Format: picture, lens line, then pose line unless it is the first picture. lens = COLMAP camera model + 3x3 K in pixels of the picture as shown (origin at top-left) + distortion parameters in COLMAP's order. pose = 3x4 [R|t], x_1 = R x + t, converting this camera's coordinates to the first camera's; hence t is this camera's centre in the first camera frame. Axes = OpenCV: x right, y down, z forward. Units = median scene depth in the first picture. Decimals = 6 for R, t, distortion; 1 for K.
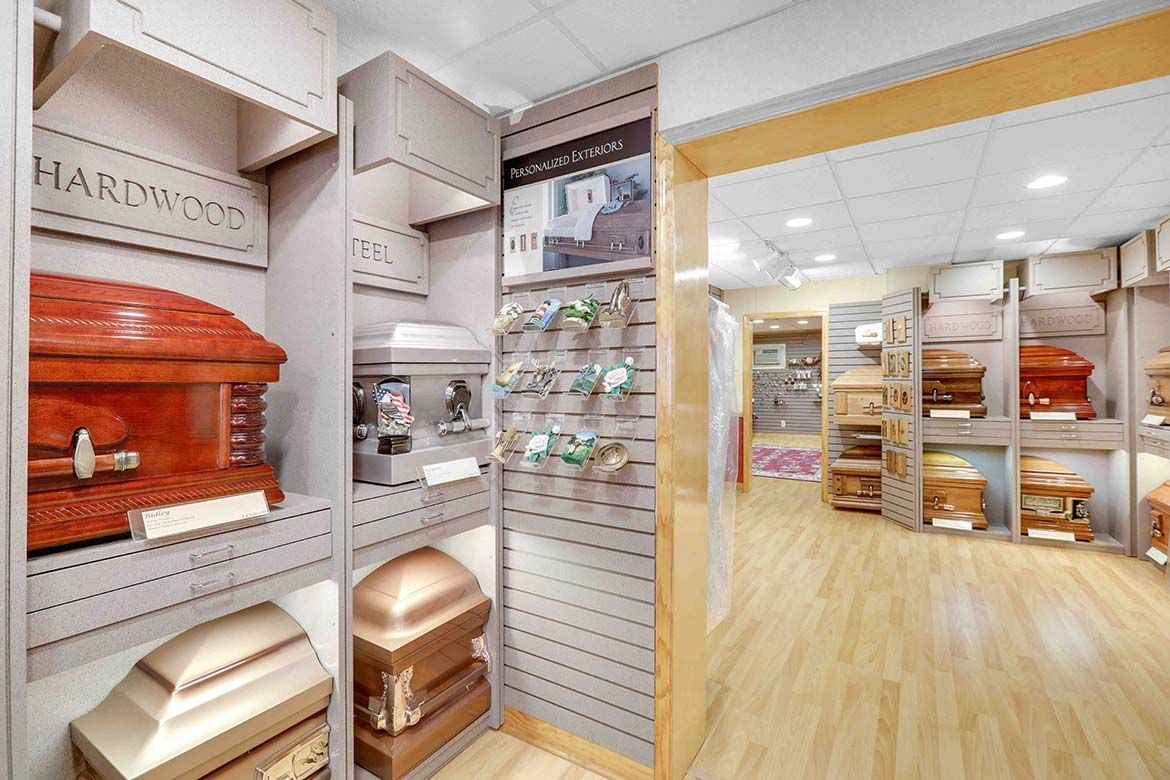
lens RADIAL K [[530.1, 0, 576.4], [0, 530.1, 384.3], [0, 0, 1]] dist [0.001941, 0.000413]
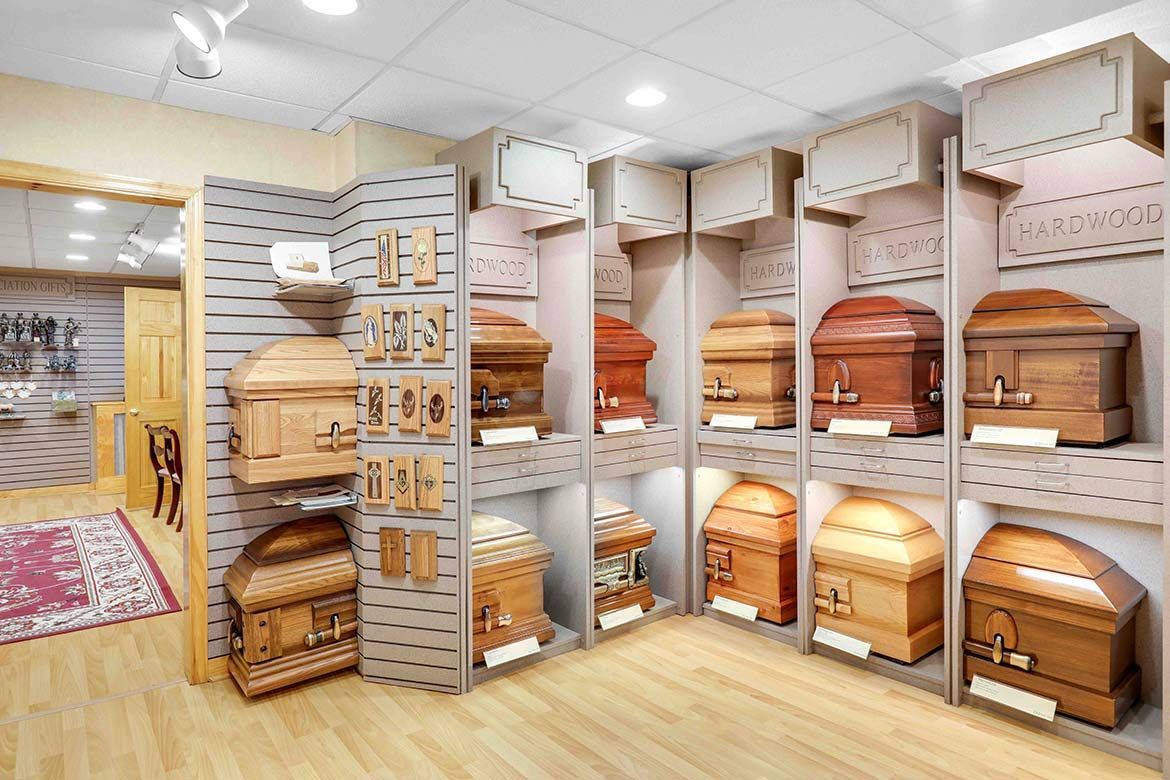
lens RADIAL K [[703.0, 0, 586.0], [0, 703.0, 382.2], [0, 0, 1]] dist [-0.002608, 0.003548]
pose [[0.331232, -0.021281, 0.943309, 0.095711], [0.017649, 0.999710, 0.016356, -0.003914], [-0.943384, 0.011230, 0.331511, 0.665112]]
